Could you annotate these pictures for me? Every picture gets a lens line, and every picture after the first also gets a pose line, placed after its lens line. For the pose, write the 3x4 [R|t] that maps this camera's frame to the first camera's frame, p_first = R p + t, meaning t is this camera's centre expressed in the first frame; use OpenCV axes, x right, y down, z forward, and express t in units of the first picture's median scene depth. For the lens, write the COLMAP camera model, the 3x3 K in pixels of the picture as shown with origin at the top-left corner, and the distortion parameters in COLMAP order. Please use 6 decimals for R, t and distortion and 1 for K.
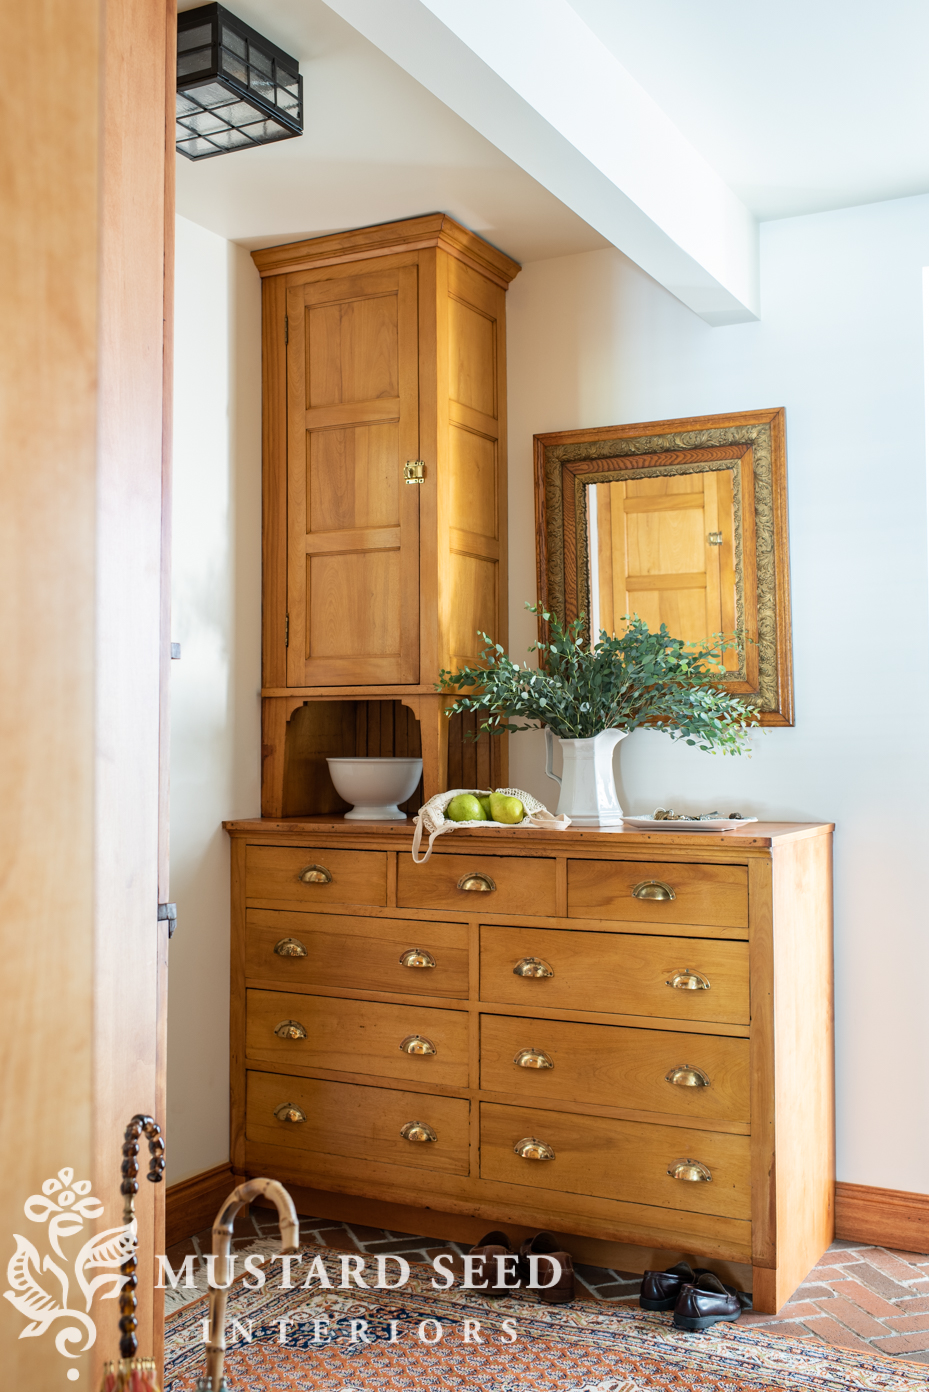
lens RADIAL K [[1399.6, 0, 464.5], [0, 1399.6, 696.0], [0, 0, 1]] dist [0.011509, 0.001654]
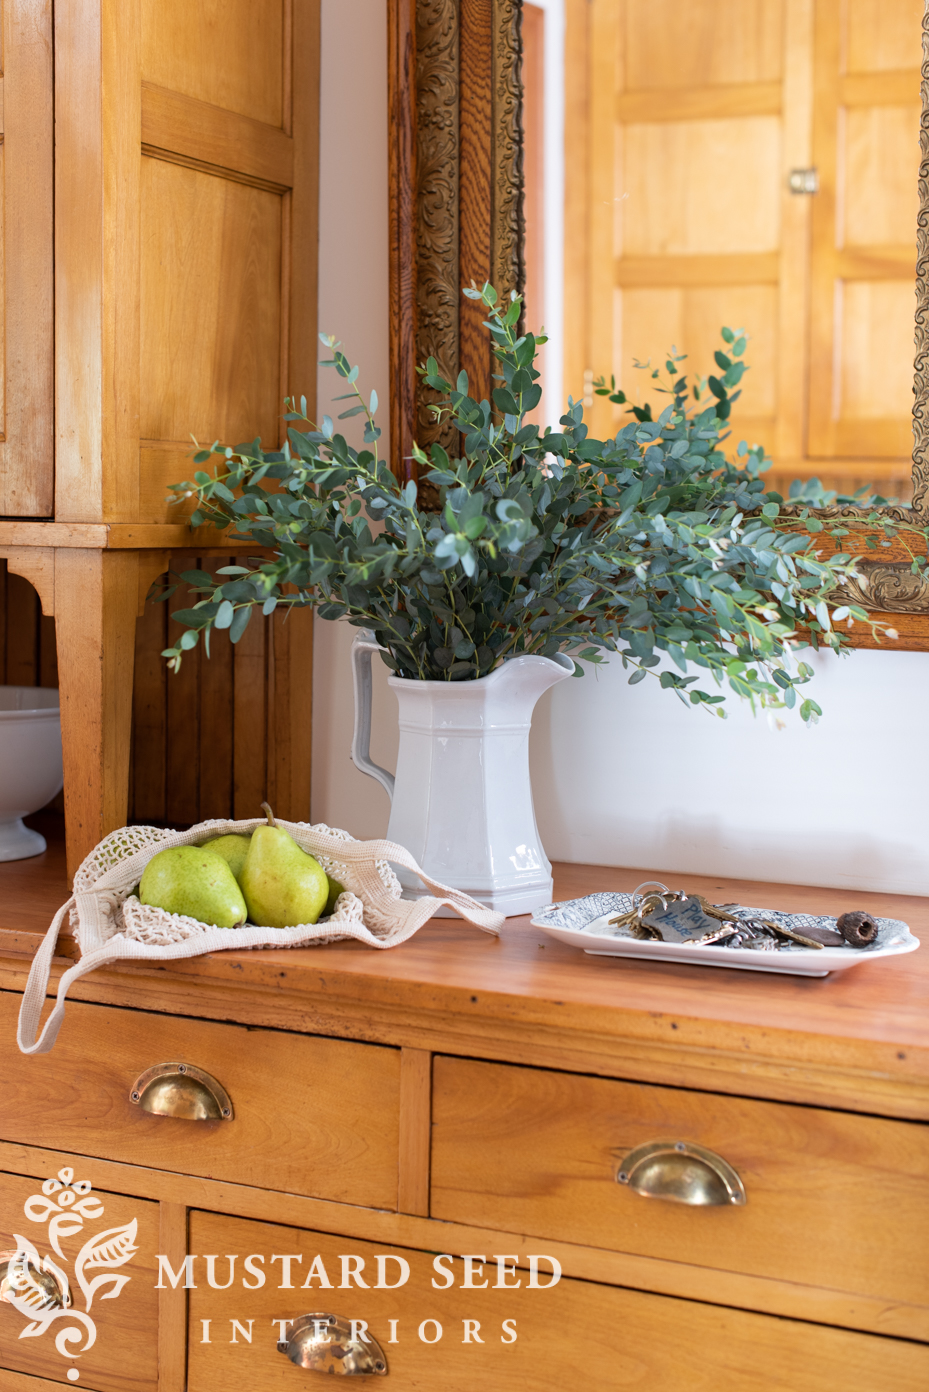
lens RADIAL K [[2666.8, 0, 464.5], [0, 2666.8, 696.0], [0, 0, 1]] dist [0.027570, 0.172578]
pose [[0.997860, 0.018846, 0.062604, 0.031977], [-0.023759, 0.996616, 0.078688, -0.019578], [-0.060909, -0.080007, 0.994932, 0.292855]]
